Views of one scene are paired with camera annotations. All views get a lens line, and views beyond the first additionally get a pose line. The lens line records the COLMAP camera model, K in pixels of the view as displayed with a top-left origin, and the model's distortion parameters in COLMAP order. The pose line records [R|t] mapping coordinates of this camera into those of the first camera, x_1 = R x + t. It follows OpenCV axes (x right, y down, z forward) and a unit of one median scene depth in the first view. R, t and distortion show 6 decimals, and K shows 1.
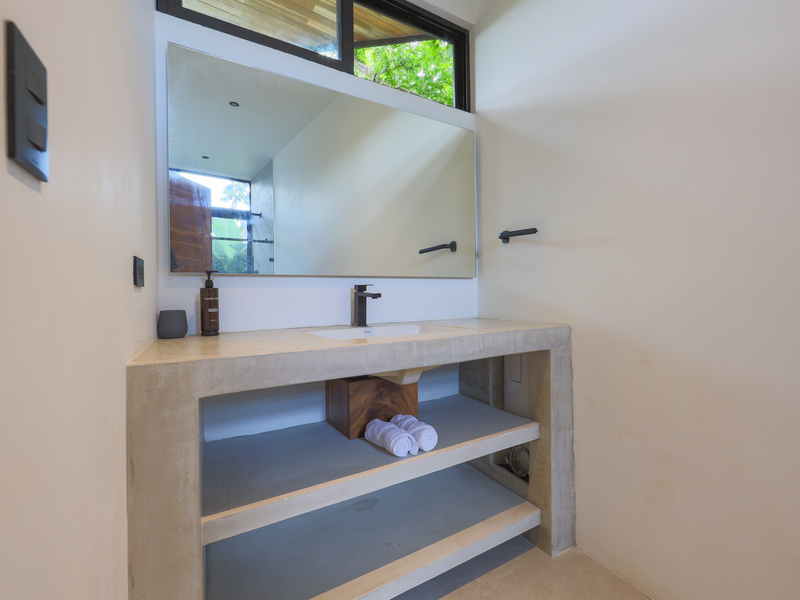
lens RADIAL K [[372.6, 0, 400.0], [0, 372.6, 300.0], [0, 0, 1]] dist [-0.001134, -0.000032]
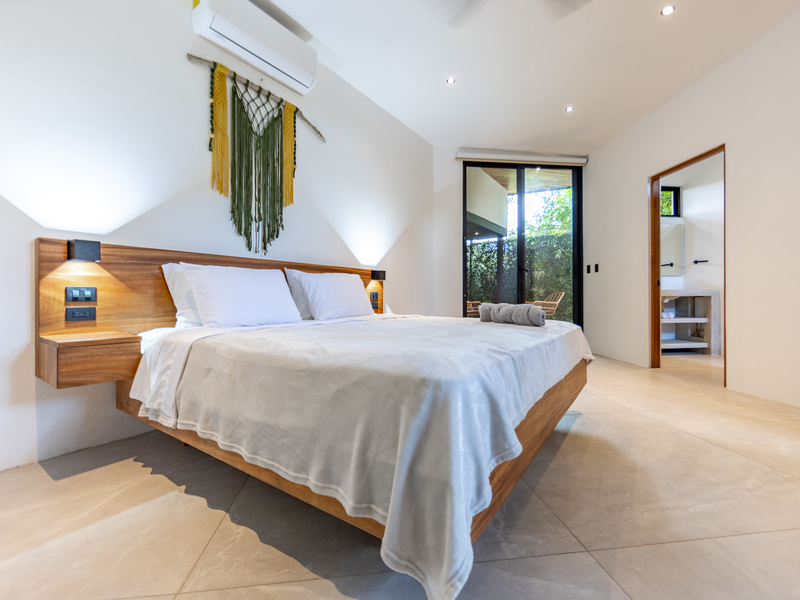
lens RADIAL K [[352.5, 0, 400.0], [0, 352.5, 300.0], [0, 0, 1]] dist [-0.002886, -0.000235]
pose [[0.911970, 0.008042, -0.410178, -0.890387], [-0.009653, 0.999952, -0.001858, 0.201494], [0.410144, 0.005654, 0.912003, -3.146173]]
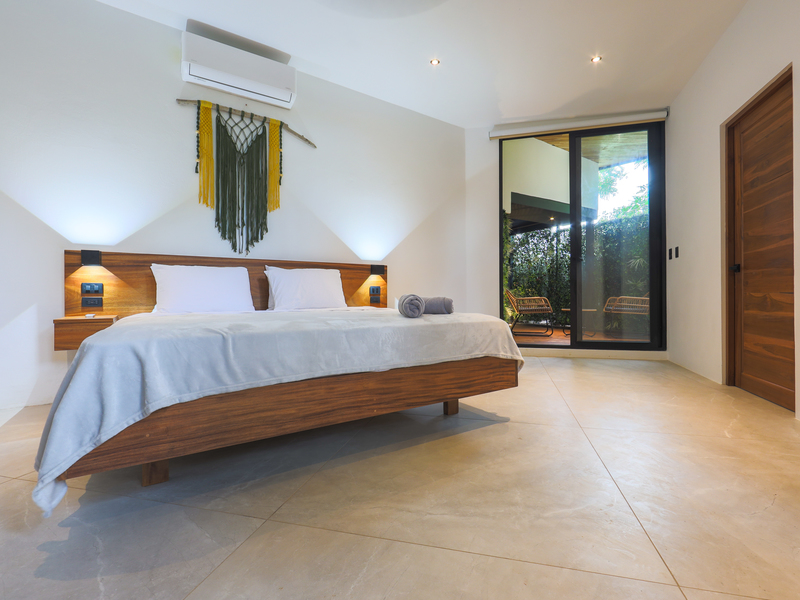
lens RADIAL K [[372.6, 0, 400.0], [0, 372.6, 300.0], [0, 0, 1]] dist [-0.001134, -0.000032]
pose [[0.694059, 0.011049, -0.719834, -0.010733], [-0.009115, 0.999937, 0.006561, 0.221547], [0.719861, 0.002008, 0.694116, -2.668594]]
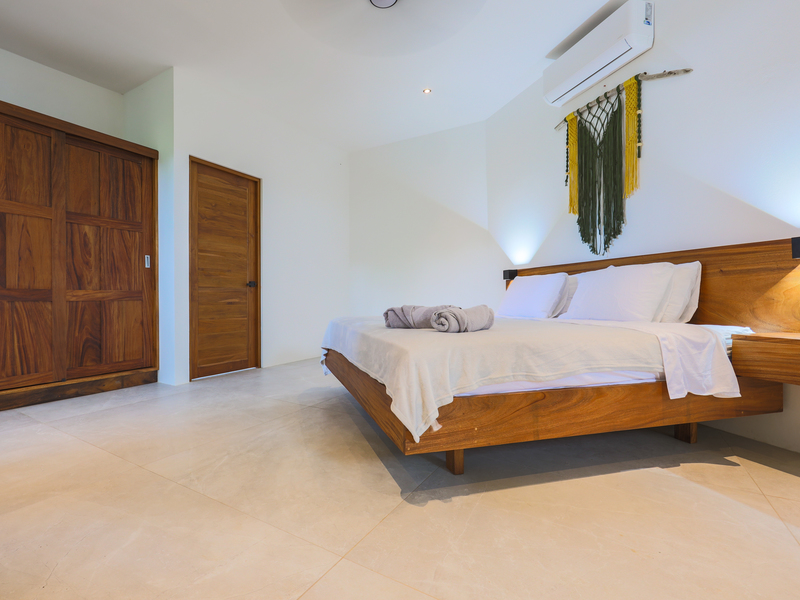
lens RADIAL K [[388.3, 0, 377.2], [0, 388.3, 298.6], [0, 0, 1]] dist [-0.000790, -0.000094]
pose [[-0.892419, 0.009305, -0.451112, -0.257967], [0.002702, 0.999880, 0.015279, 0.167003], [0.451200, 0.012416, -0.892336, -0.431060]]
